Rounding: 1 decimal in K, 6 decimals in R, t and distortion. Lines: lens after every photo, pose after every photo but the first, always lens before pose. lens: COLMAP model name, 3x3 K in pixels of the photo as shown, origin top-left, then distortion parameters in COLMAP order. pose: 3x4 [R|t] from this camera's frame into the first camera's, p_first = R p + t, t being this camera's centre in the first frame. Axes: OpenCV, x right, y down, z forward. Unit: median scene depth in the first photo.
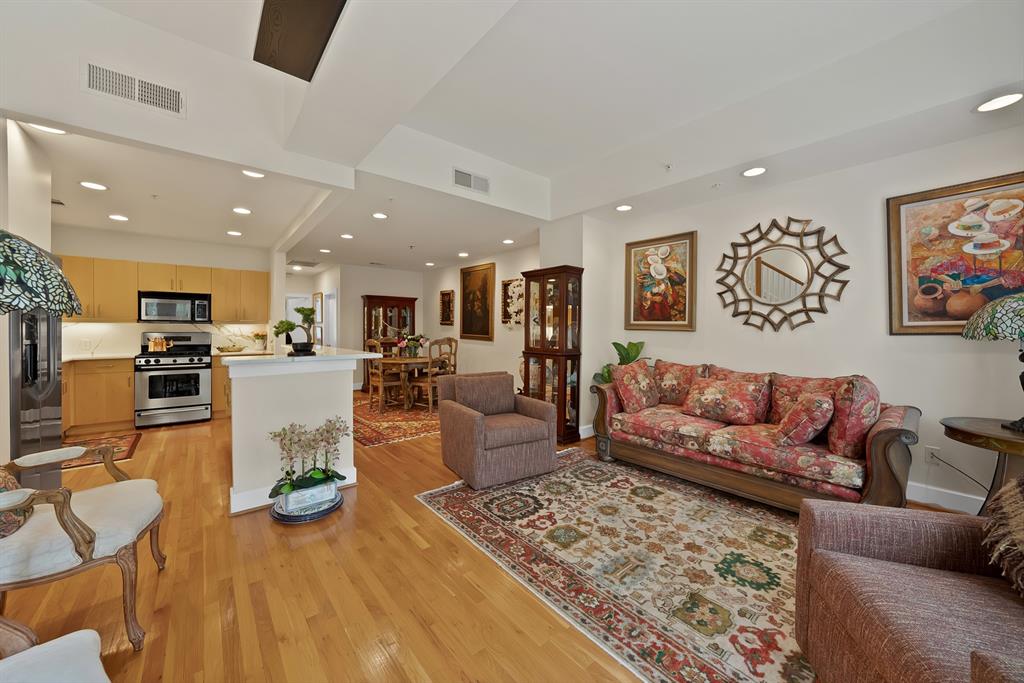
lens RADIAL K [[373.0, 0, 497.7], [0, 373.0, 337.5], [0, 0, 1]] dist [-0.015057, 0.005627]
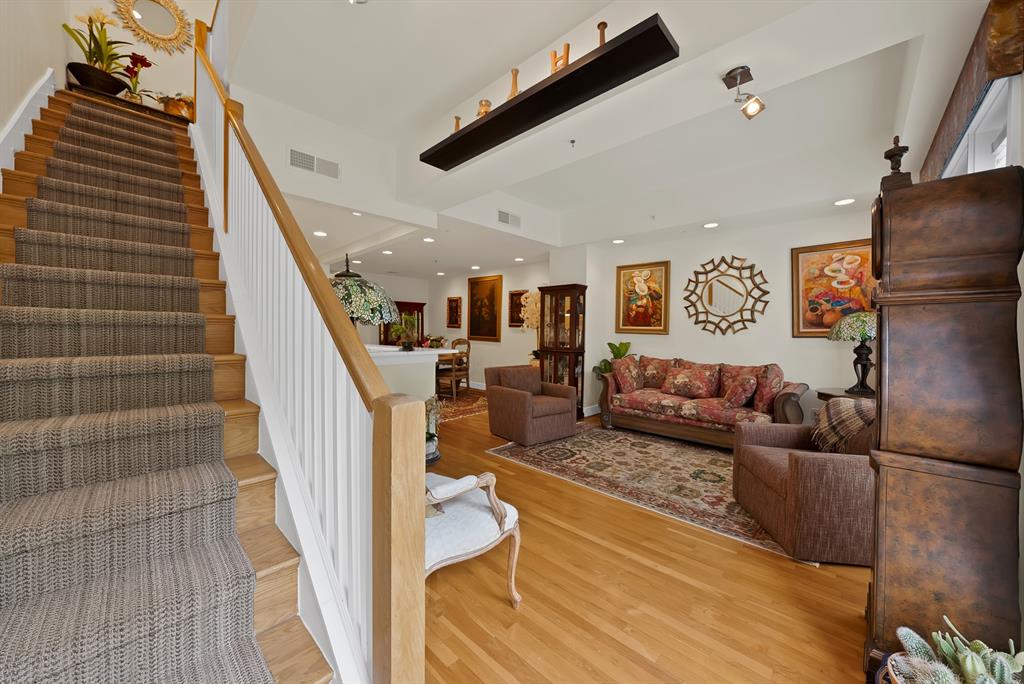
lens RADIAL K [[372.1, 0, 512.0], [0, 372.1, 342.0], [0, 0, 1]] dist [0.000829, 0.000232]
pose [[0.991774, 0.002052, 0.127988, -0.273513], [-0.002947, 0.999973, 0.006802, 0.004249], [-0.127971, -0.007123, 0.991752, -0.361170]]
